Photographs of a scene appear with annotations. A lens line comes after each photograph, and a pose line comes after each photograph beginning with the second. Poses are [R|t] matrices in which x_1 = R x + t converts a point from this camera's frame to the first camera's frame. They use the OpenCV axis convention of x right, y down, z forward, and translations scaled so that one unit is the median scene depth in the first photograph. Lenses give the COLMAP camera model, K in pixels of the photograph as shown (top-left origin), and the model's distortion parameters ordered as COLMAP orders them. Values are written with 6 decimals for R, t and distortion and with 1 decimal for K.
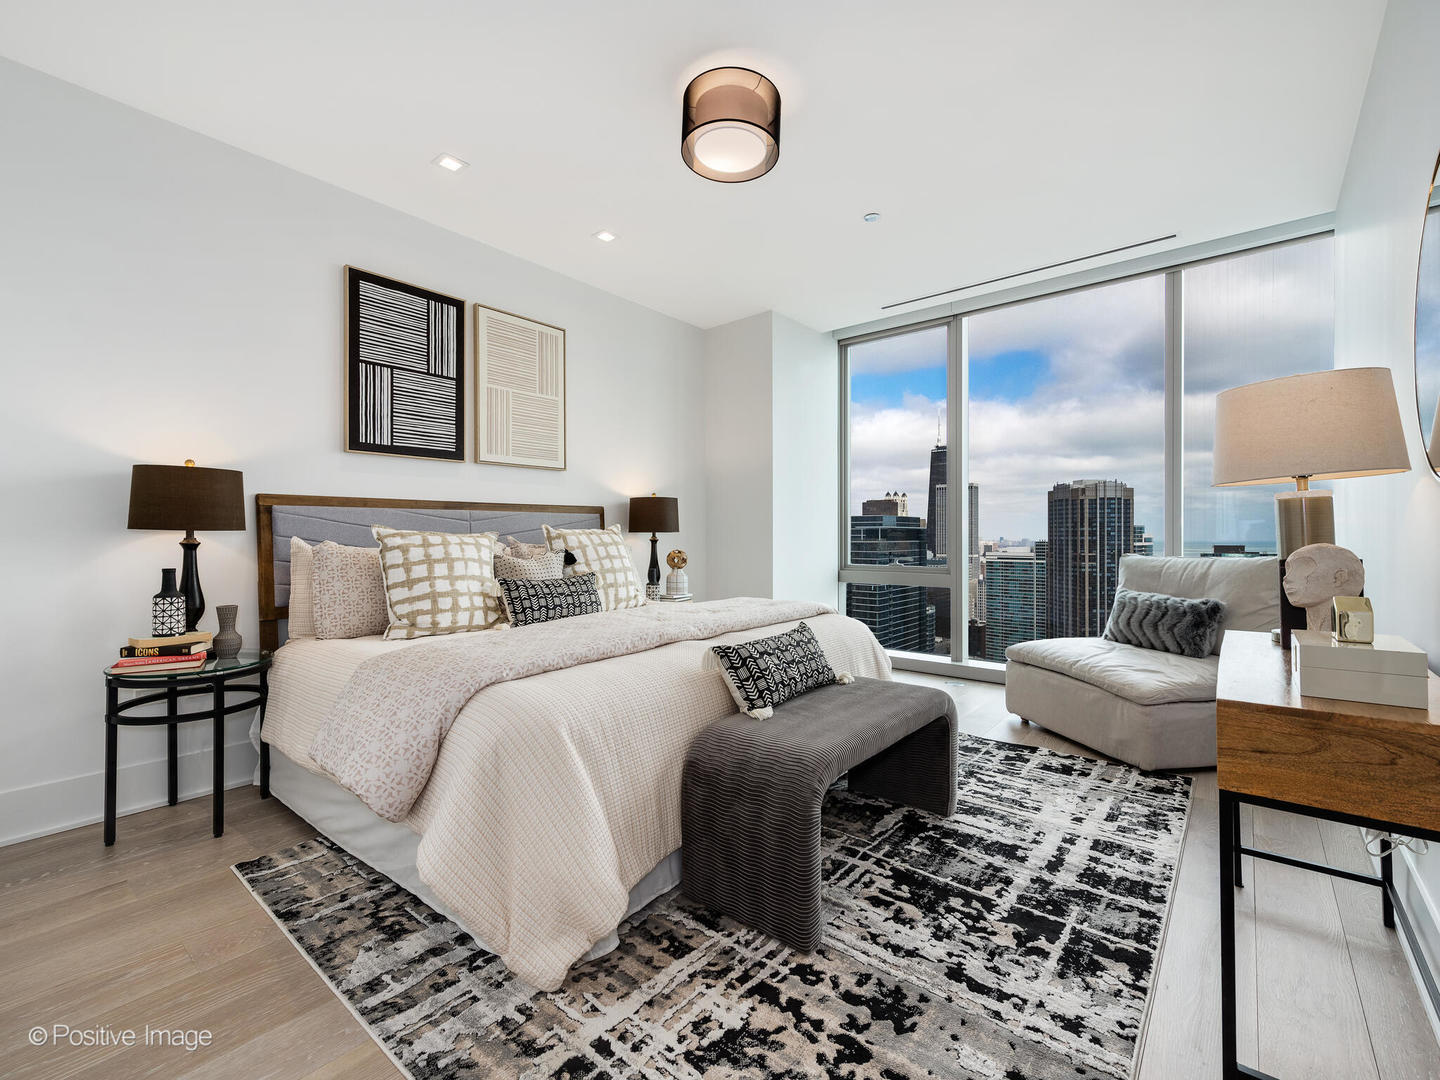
lens RADIAL K [[634.6, 0, 739.0], [0, 634.6, 545.4], [0, 0, 1]] dist [0.014974, -0.002796]
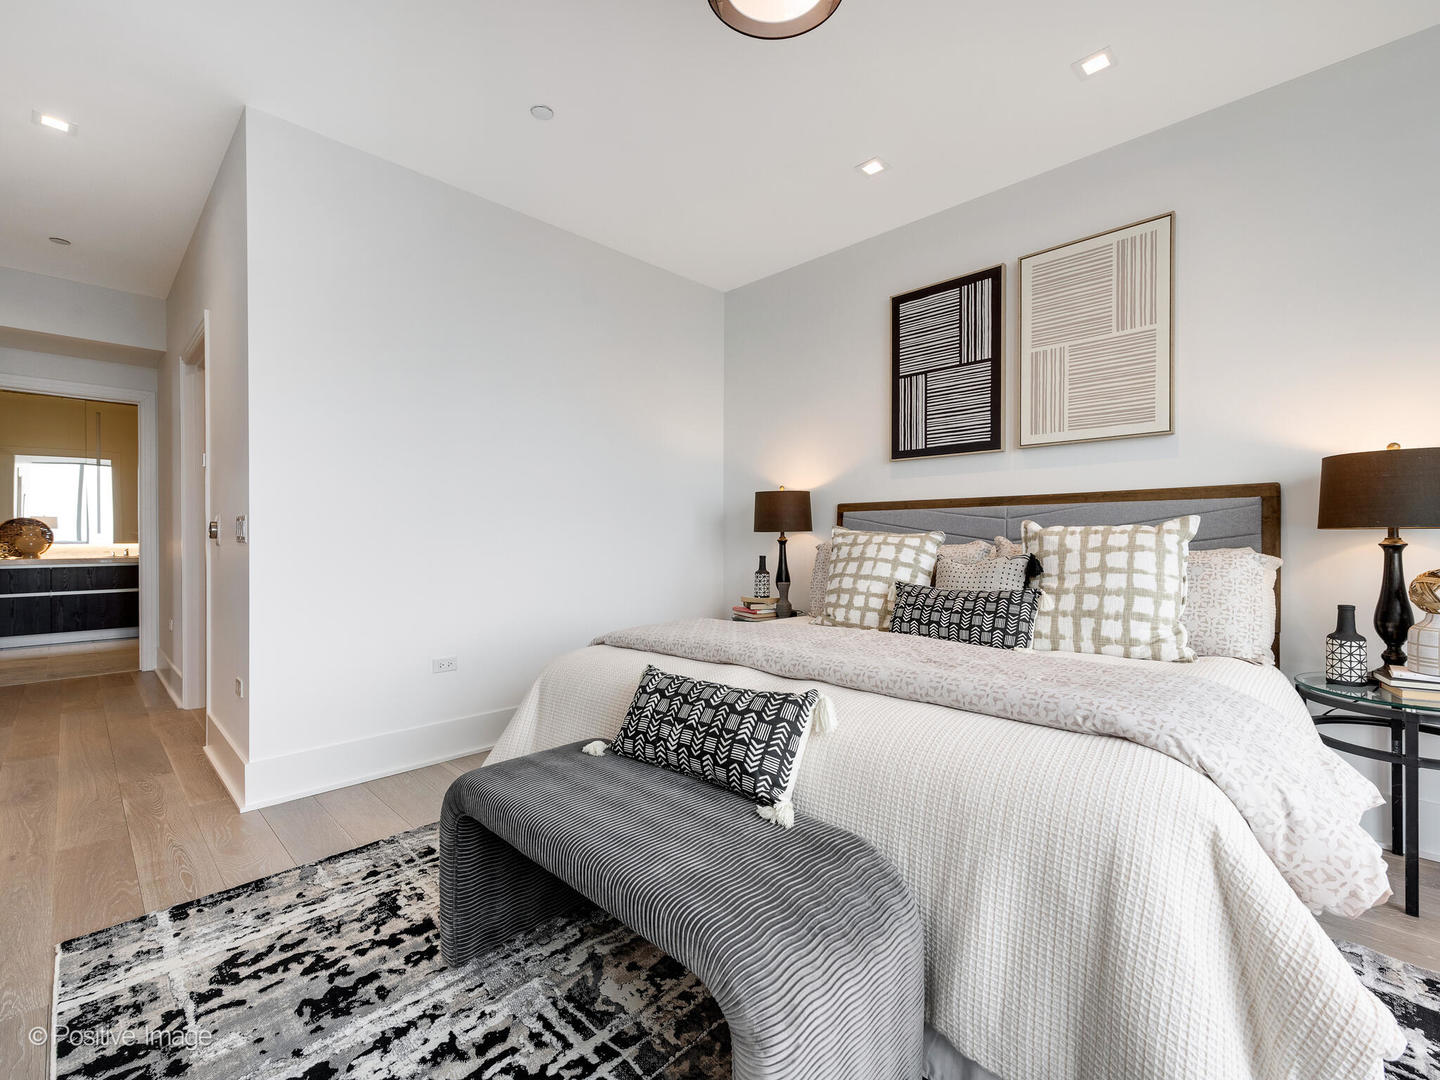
lens RADIAL K [[634.6, 0, 696.7], [0, 634.6, 542.6], [0, 0, 1]] dist [0.014974, -0.002796]
pose [[-0.119144, 0.012942, -0.992793, 0.557563], [-0.015838, 0.999763, 0.014933, -0.013885], [0.992751, 0.017503, -0.118911, 0.802328]]
